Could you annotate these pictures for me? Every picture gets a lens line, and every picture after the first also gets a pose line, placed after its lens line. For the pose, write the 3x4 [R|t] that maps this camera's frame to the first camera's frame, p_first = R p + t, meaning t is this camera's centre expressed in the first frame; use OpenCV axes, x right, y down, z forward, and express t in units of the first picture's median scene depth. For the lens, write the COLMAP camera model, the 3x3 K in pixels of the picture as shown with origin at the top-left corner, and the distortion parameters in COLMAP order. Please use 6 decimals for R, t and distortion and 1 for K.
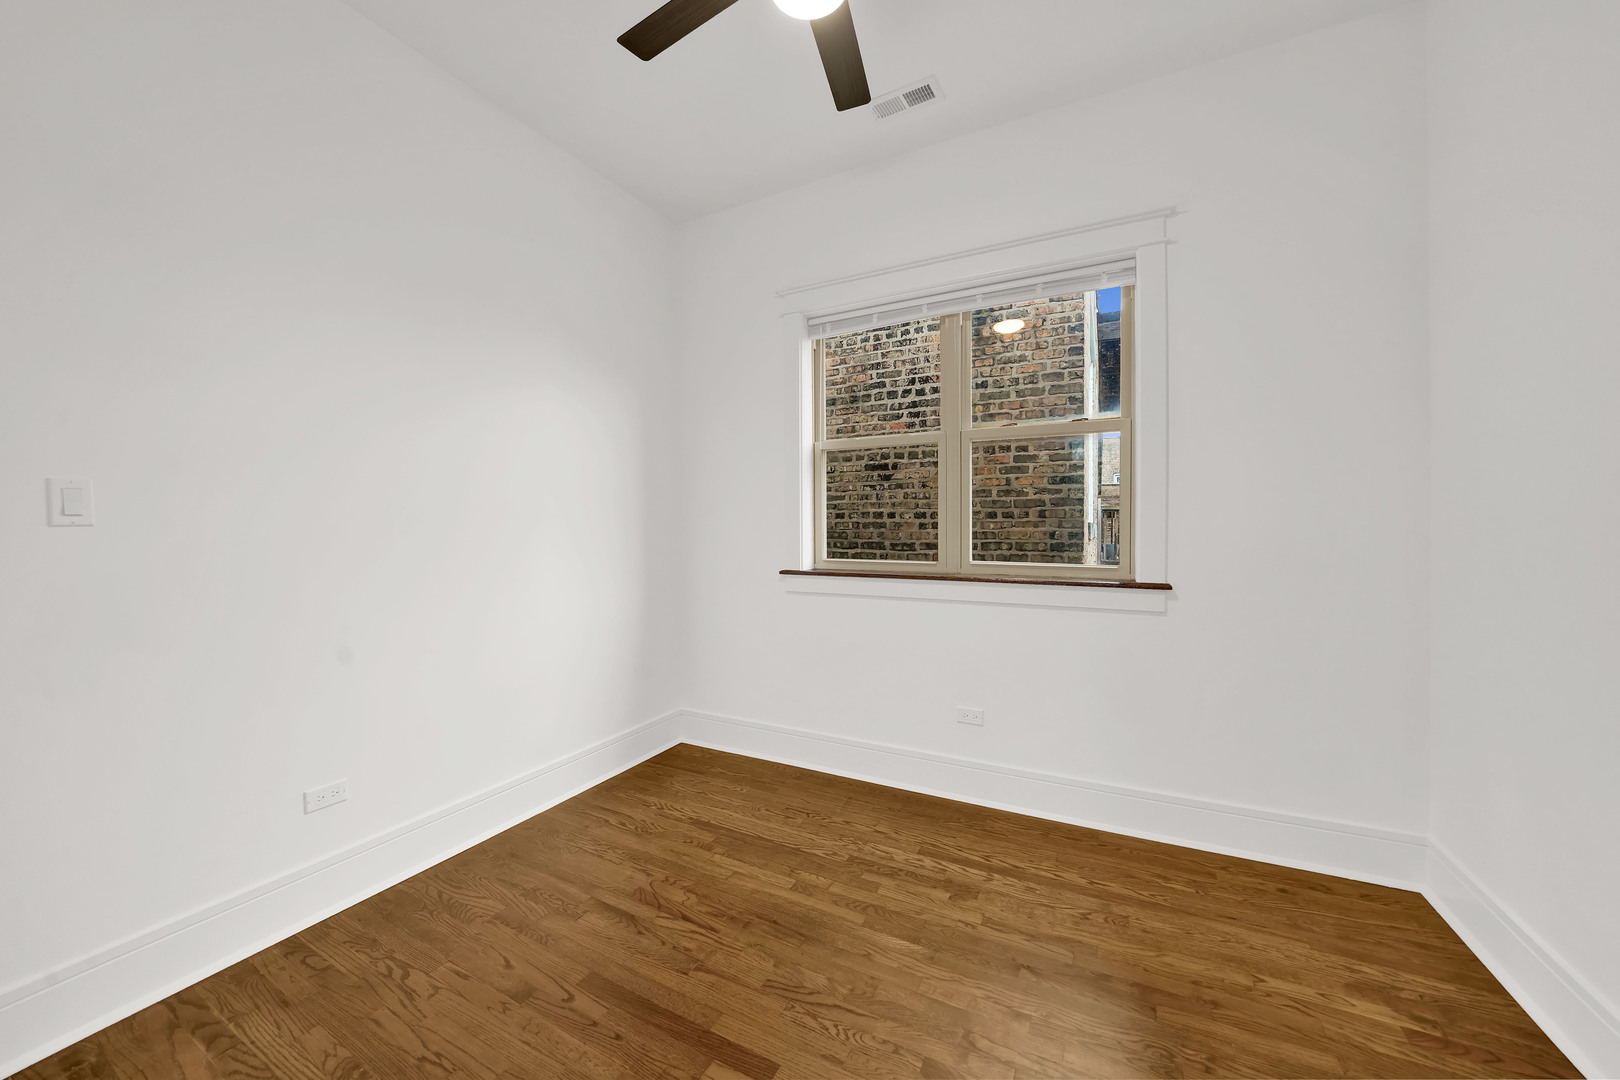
lens RADIAL K [[582.2, 0, 819.0], [0, 582.2, 542.4], [0, 0, 1]] dist [-0.019758, 0.000002]
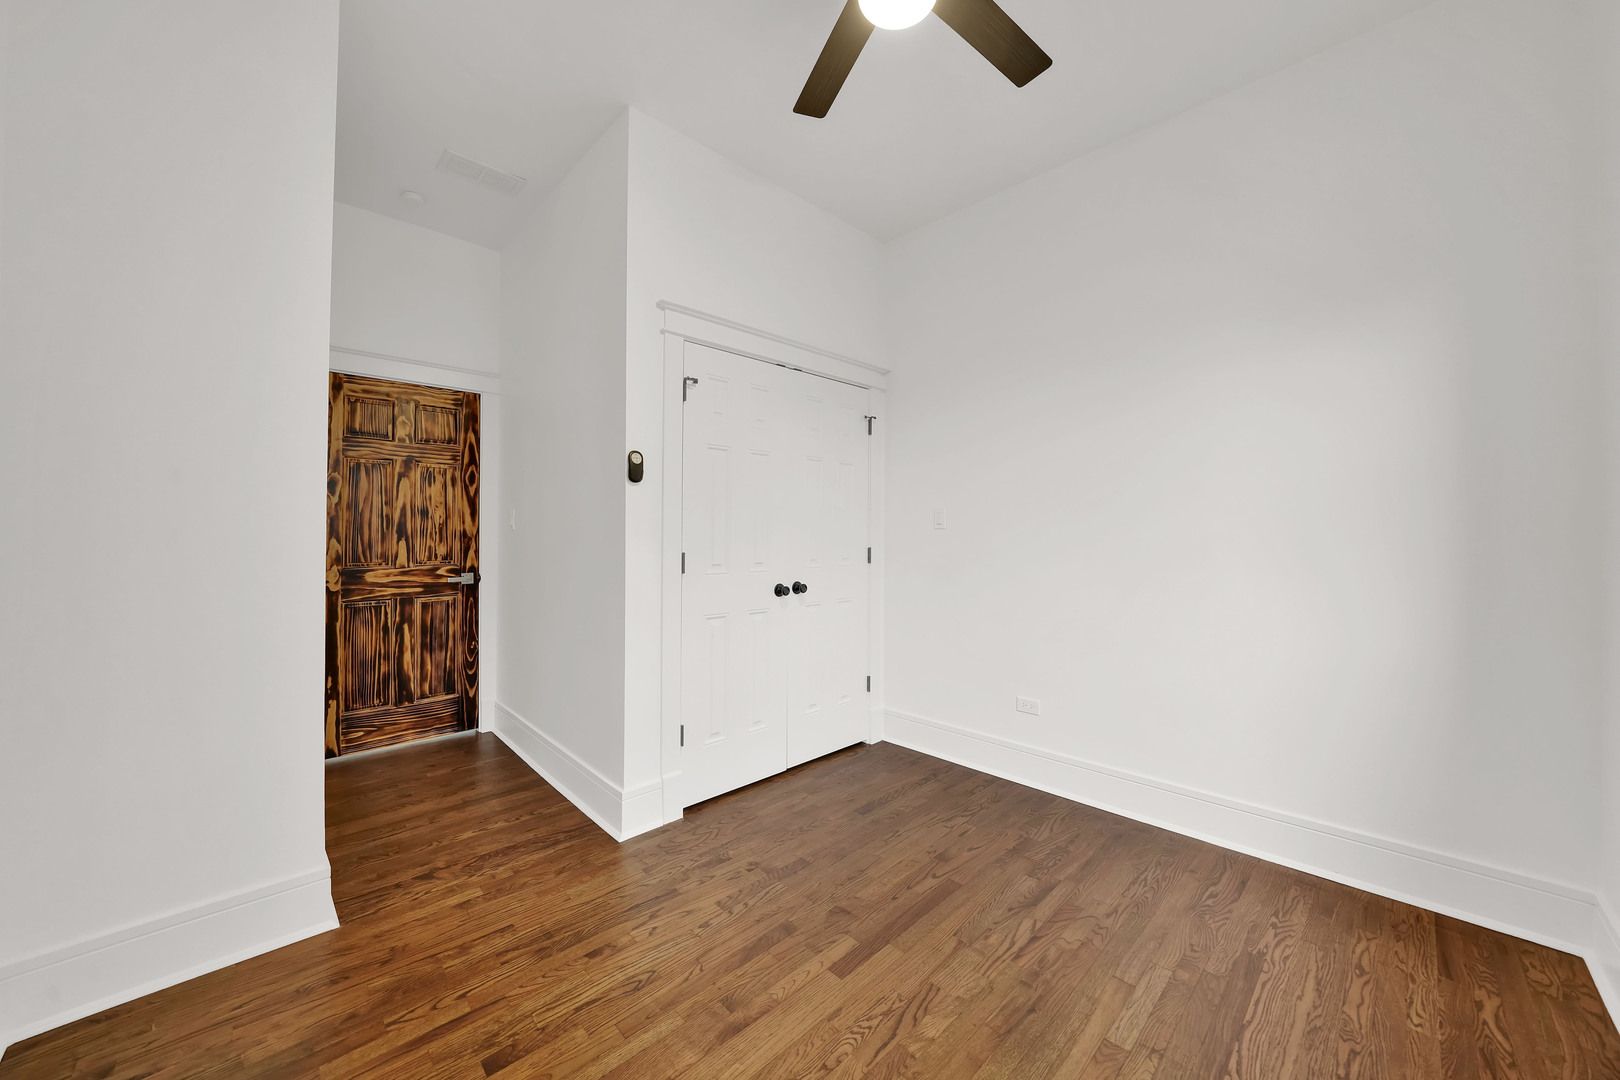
lens RADIAL K [[586.3, 0, 807.9], [0, 586.3, 526.6], [0, 0, 1]] dist [-0.020151, 0.000154]
pose [[-0.327673, -0.006669, -0.944768, 0.846670], [-0.021663, 0.999765, 0.000456, -0.020117], [0.944543, 0.020616, -0.327741, 1.007867]]
